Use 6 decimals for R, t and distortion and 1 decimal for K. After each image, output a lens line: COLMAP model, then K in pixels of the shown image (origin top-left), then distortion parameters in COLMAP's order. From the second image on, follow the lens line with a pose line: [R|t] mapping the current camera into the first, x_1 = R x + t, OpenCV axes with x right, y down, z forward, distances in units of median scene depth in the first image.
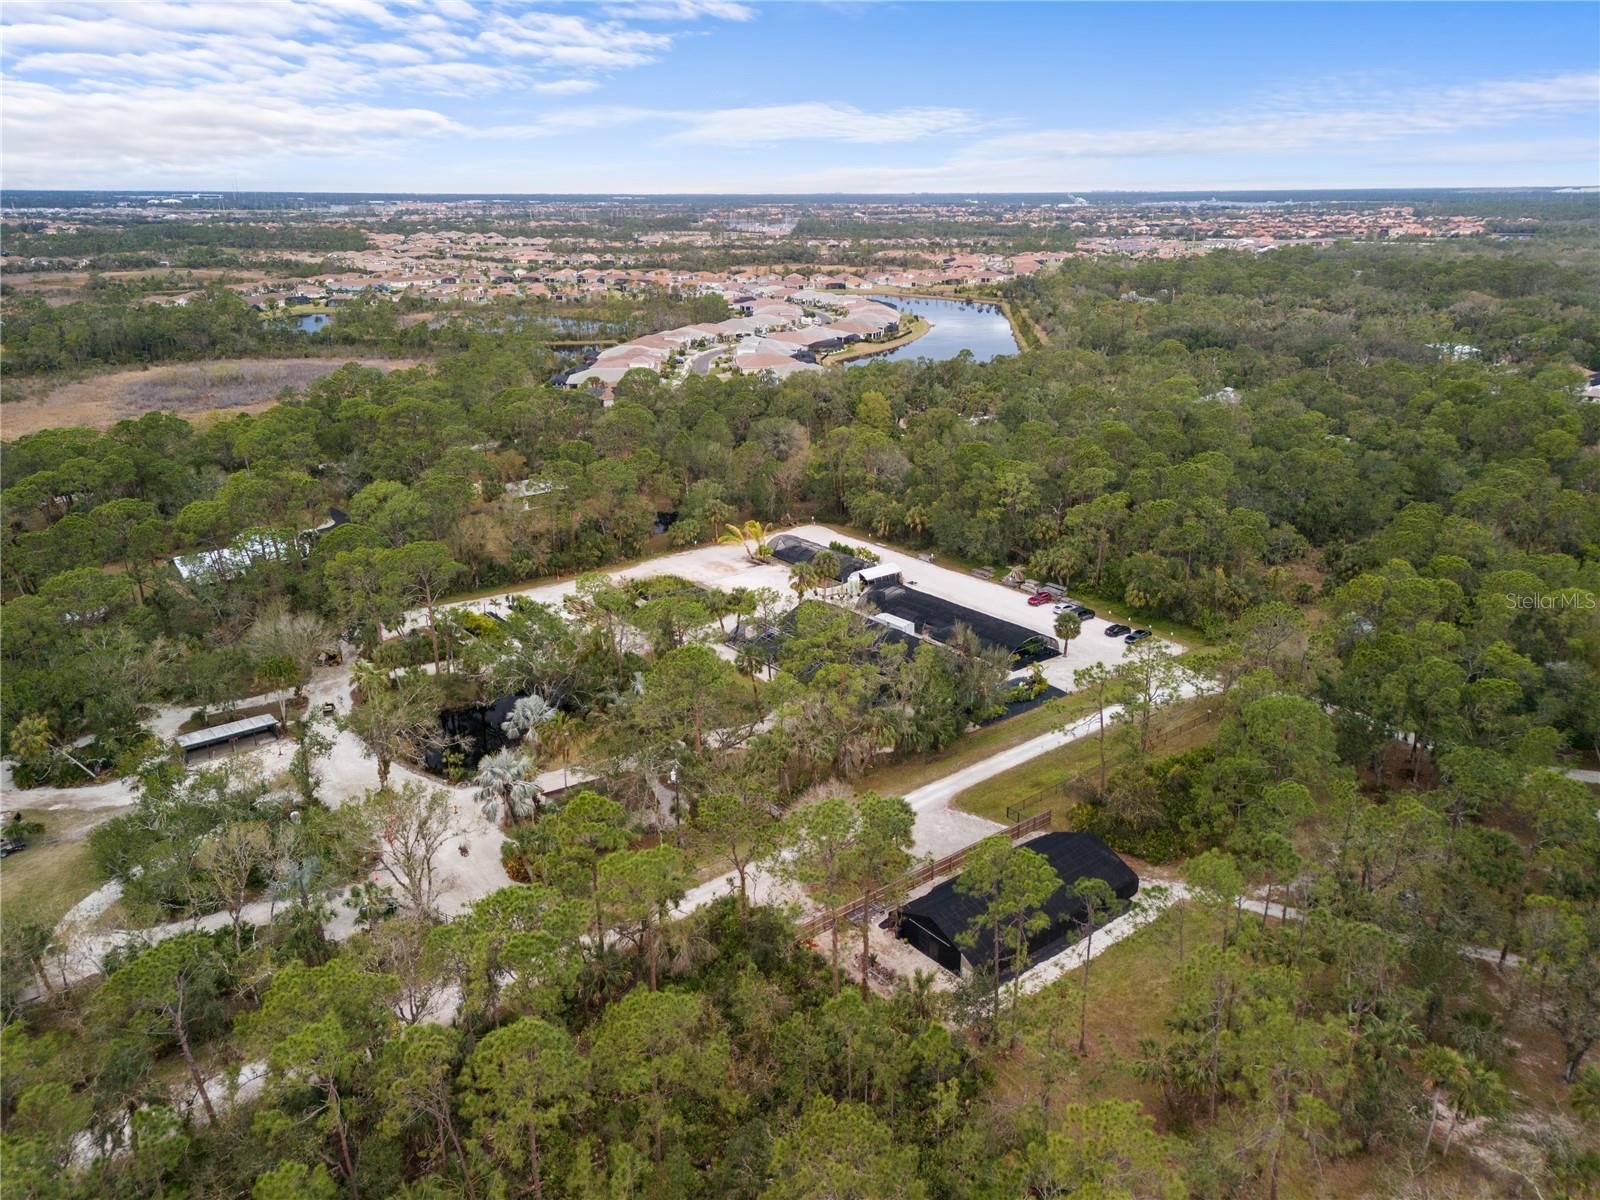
lens RADIAL K [[1154.7, 0, 800.0], [0, 1154.7, 600.0], [0, 0, 1]] dist [0.046812, -0.007514]
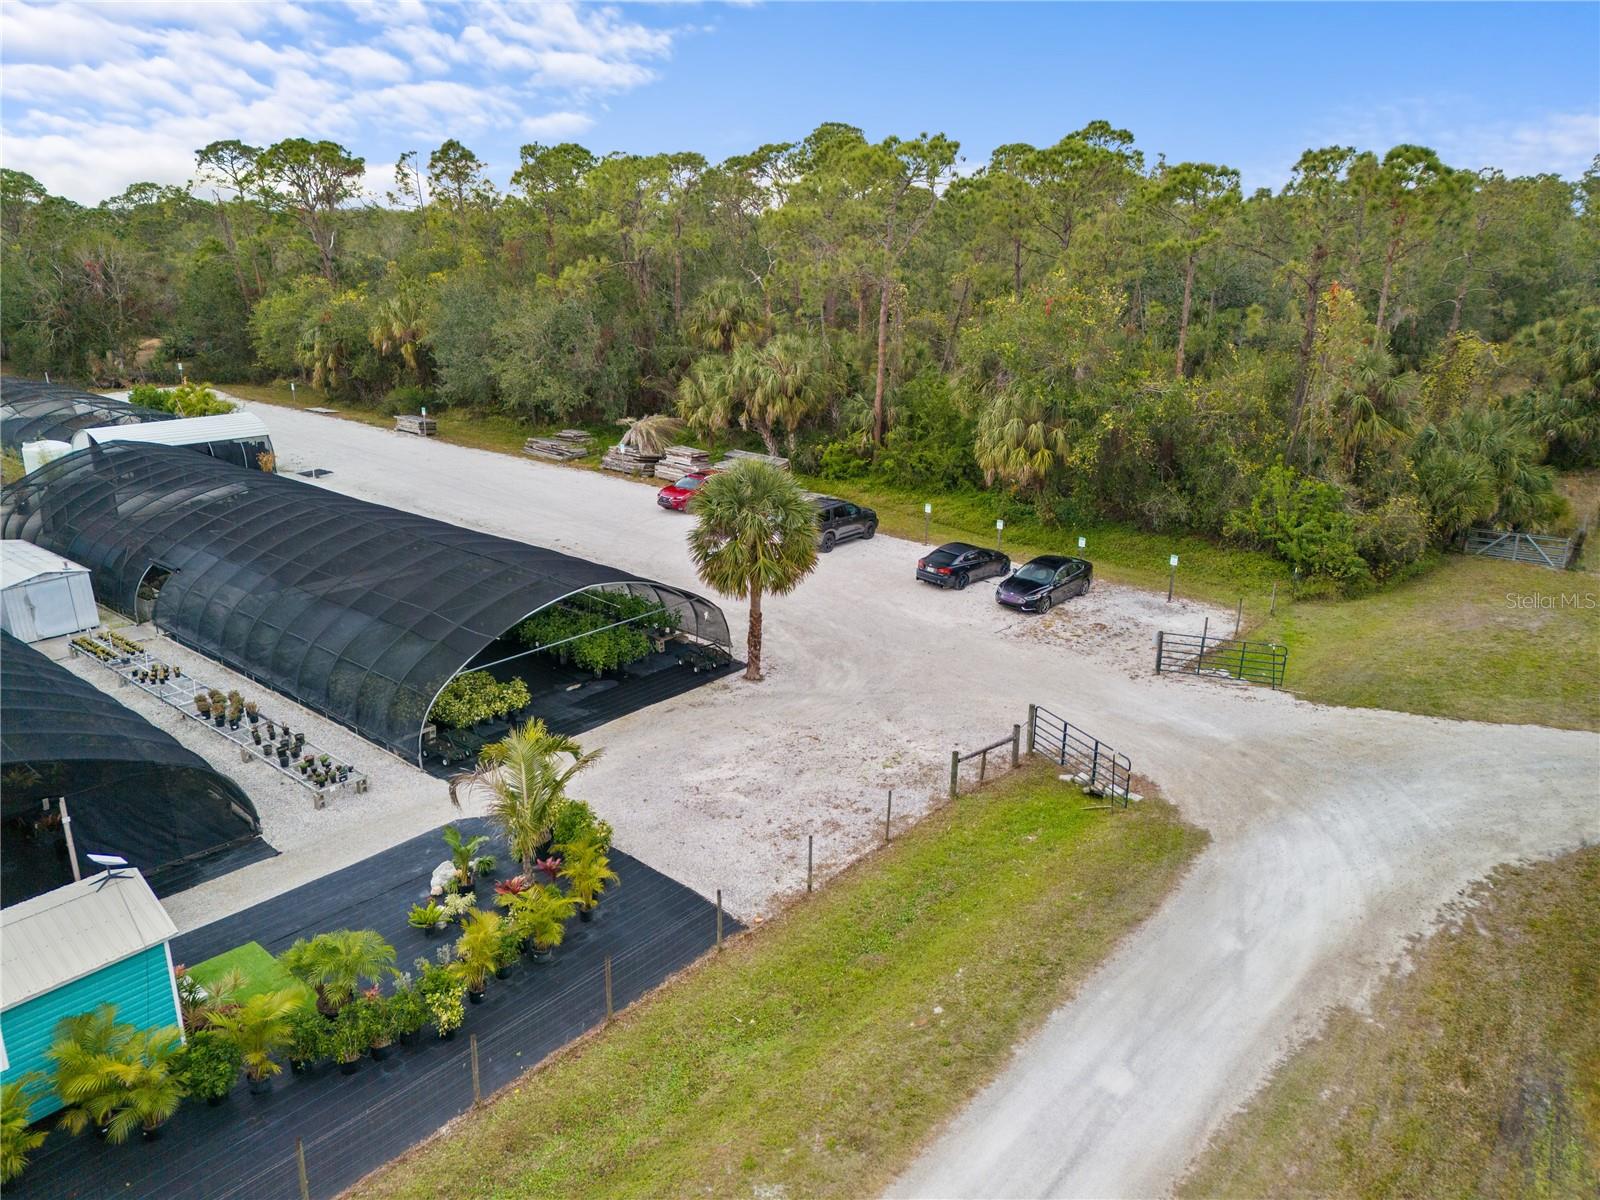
lens RADIAL K [[1154.7, 0, 800.0], [0, 1154.7, 600.0], [0, 0, 1]] dist [0.046812, -0.007514]
pose [[0.981291, -0.045761, 0.187013, 0.186132], [0.049698, 0.998629, -0.016417, 0.036157], [-0.186005, 0.025404, 0.982220, 0.740023]]
